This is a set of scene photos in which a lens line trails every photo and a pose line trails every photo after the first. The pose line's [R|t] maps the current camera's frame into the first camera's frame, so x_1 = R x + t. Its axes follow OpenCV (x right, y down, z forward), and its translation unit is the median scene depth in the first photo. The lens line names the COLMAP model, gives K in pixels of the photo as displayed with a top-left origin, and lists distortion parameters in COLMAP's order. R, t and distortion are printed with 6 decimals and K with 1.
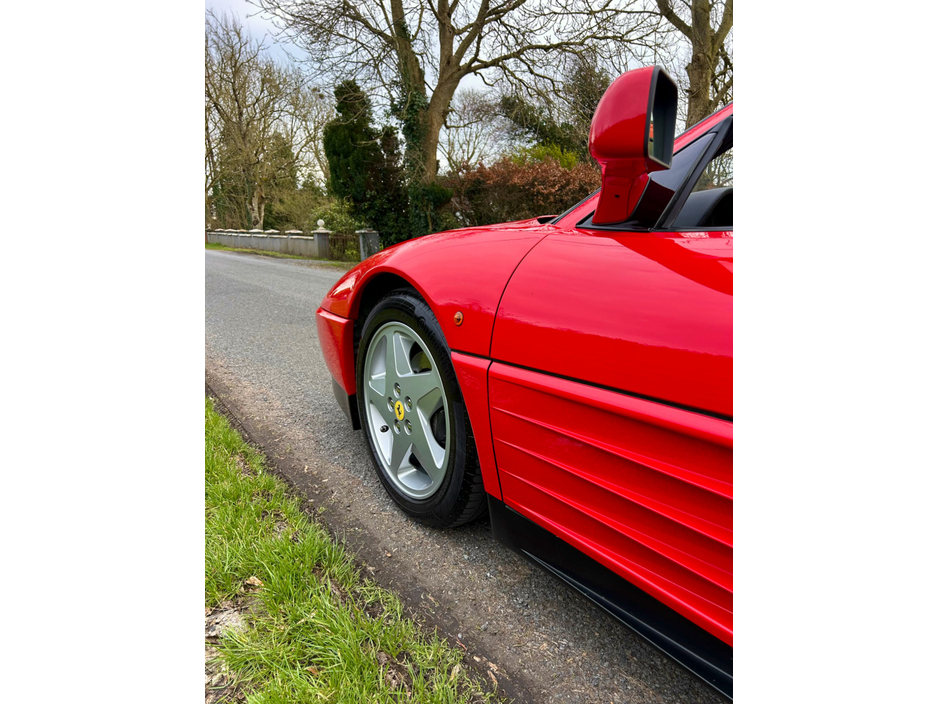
lens RADIAL K [[520.8, 0, 478.7], [0, 520.8, 358.8], [0, 0, 1]] dist [0.029838, -0.042064]
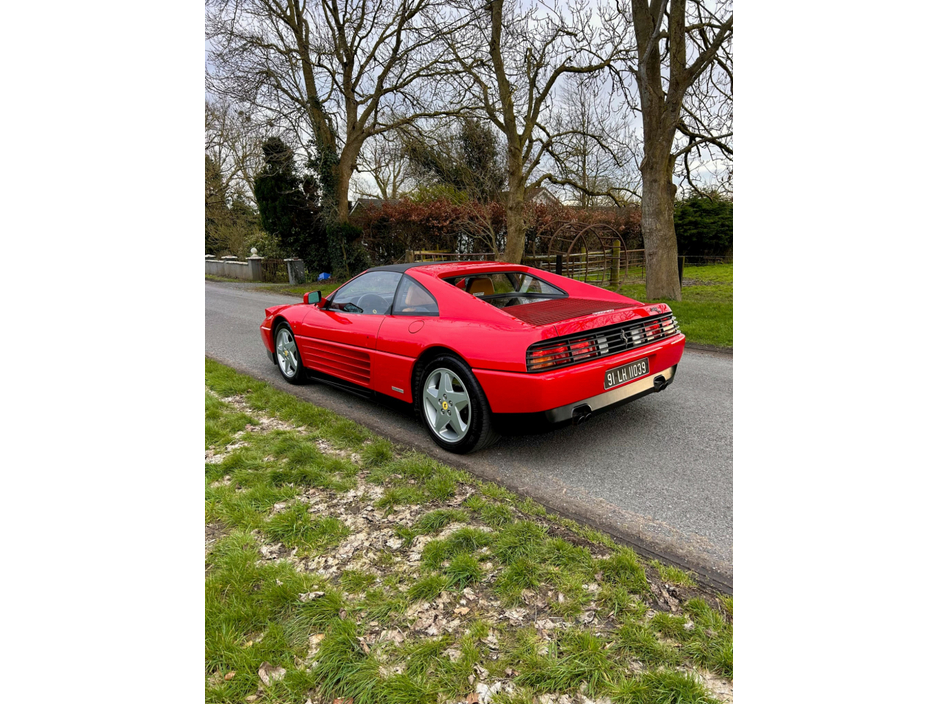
lens RADIAL K [[518.2, 0, 472.0], [0, 518.2, 359.8], [0, 0, 1]] dist [-0.000367, -0.000231]
pose [[0.994033, -0.042210, 0.100577, 0.062398], [0.043545, 0.998990, -0.011108, 0.019406], [-0.100006, 0.015421, 0.994867, -0.220307]]
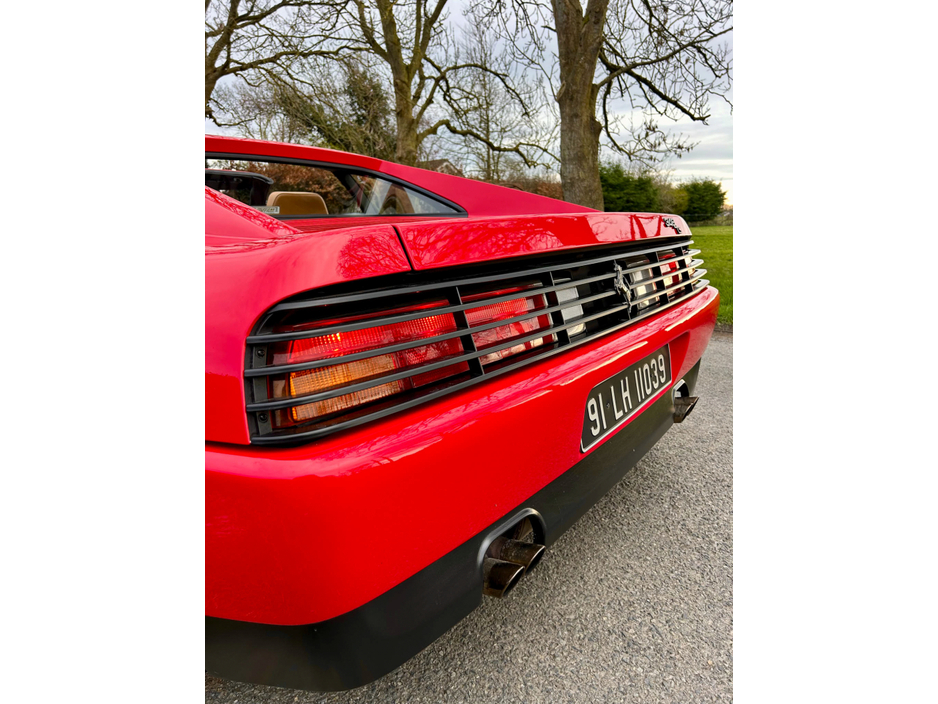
lens RADIAL K [[520.8, 0, 478.7], [0, 520.8, 358.8], [0, 0, 1]] dist [0.029838, -0.042064]
pose [[0.957134, -0.090069, 0.275285, 0.101021], [0.086079, 0.995934, 0.026570, 0.017313], [-0.276559, -0.001735, 0.960995, -0.095464]]
